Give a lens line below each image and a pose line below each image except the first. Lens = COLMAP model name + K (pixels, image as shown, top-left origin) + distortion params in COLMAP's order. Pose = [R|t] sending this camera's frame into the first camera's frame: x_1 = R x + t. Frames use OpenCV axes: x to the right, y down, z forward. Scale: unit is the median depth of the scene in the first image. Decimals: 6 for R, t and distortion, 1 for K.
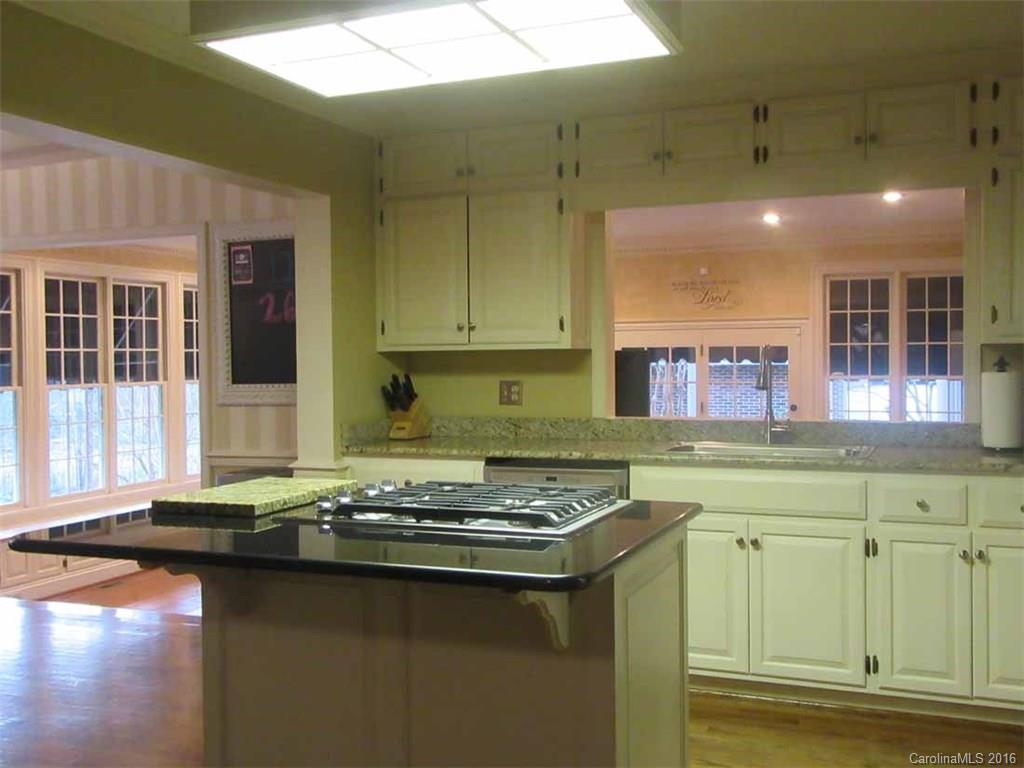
lens RADIAL K [[1051.5, 0, 512.0], [0, 1051.5, 384.0], [0, 0, 1]] dist [0.017202, 0.006529]
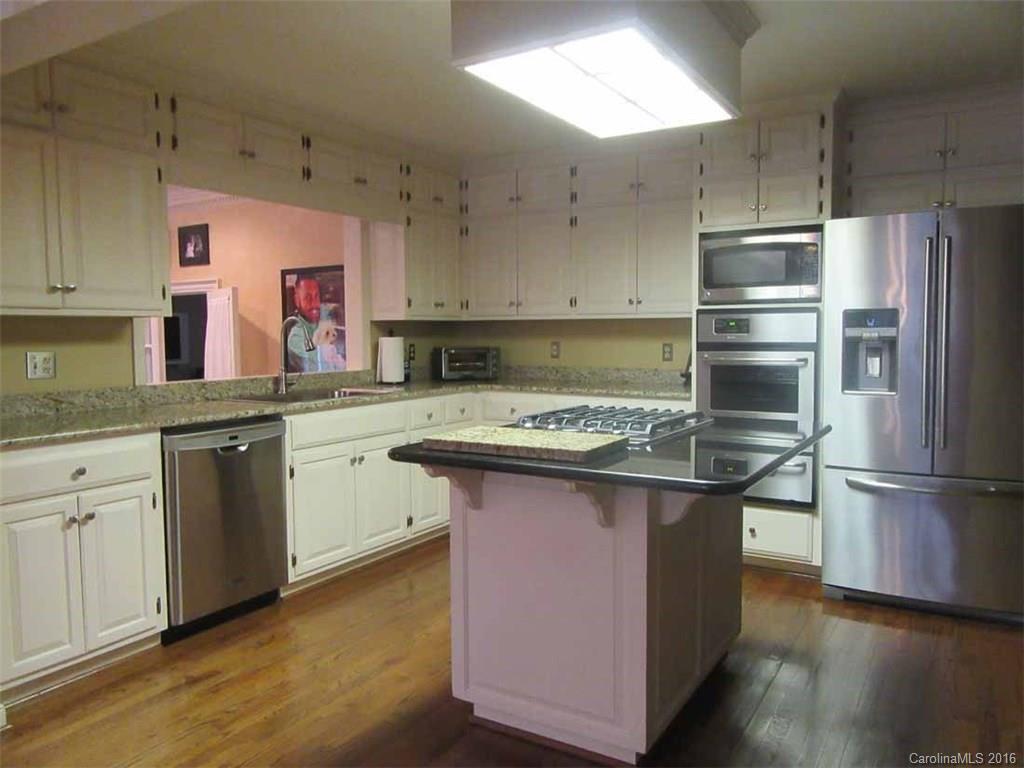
lens RADIAL K [[753.2, 0, 517.2], [0, 753.2, 377.7], [0, 0, 1]] dist [-0.010100, 0.001379]
pose [[0.155861, -0.052049, 0.986407, -0.616365], [0.033448, 0.998316, 0.047393, 0.002728], [-0.987213, 0.025607, 0.157340, 0.550476]]
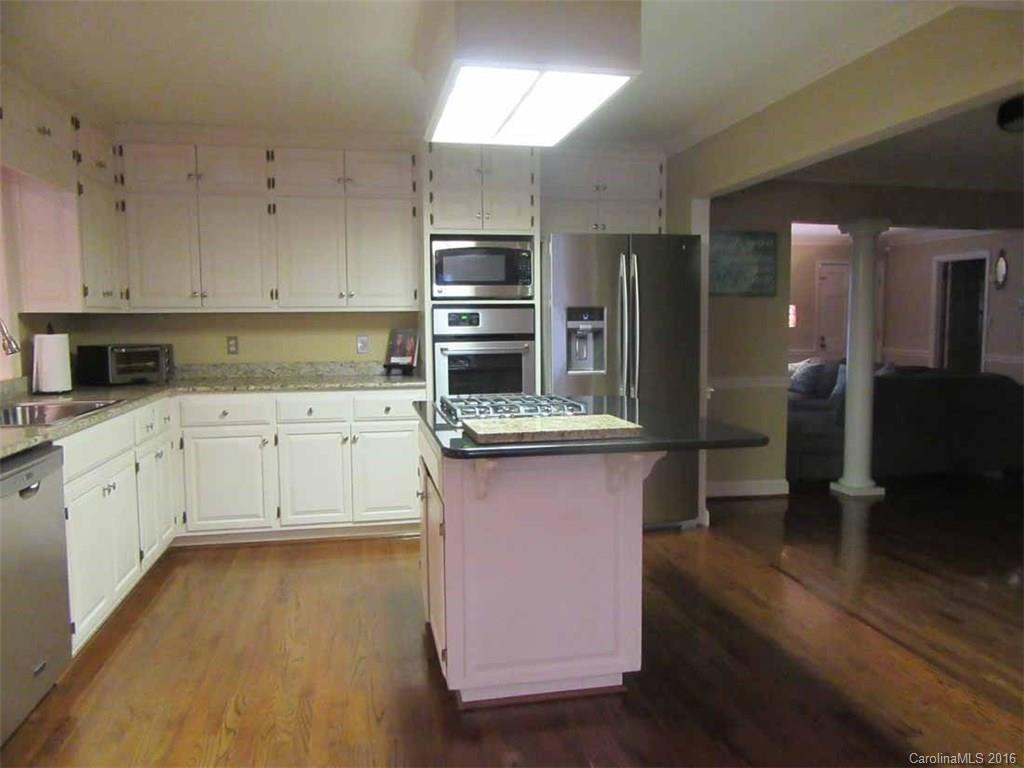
lens RADIAL K [[747.7, 0, 508.8], [0, 747.7, 381.0], [0, 0, 1]] dist [-0.015268, 0.025717]
pose [[-0.552000, -0.056144, 0.831952, -0.562841], [0.038398, 0.994961, 0.092621, -0.015512], [-0.832960, 0.083072, -0.547062, 0.928024]]
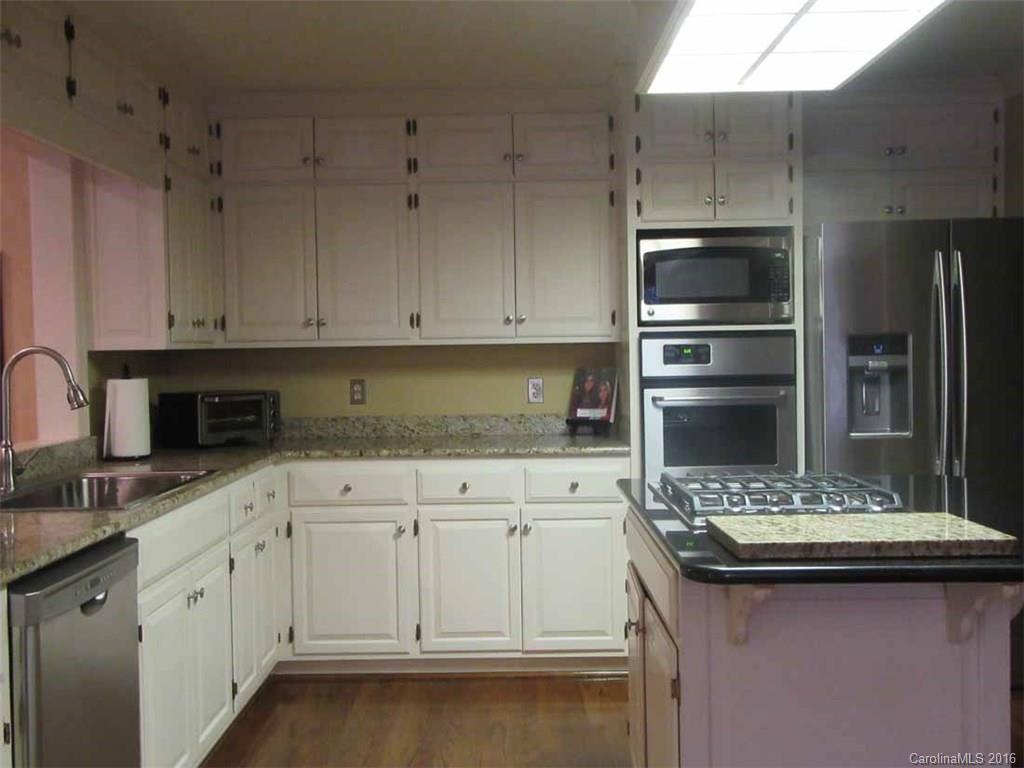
lens RADIAL K [[1051.5, 0, 512.0], [0, 1051.5, 384.0], [0, 0, 1]] dist [0.017202, 0.006529]
pose [[-0.375731, -0.016435, 0.926583, -0.513359], [0.048493, 0.998124, 0.037368, -0.023112], [-0.925459, 0.058973, -0.374229, 0.925656]]
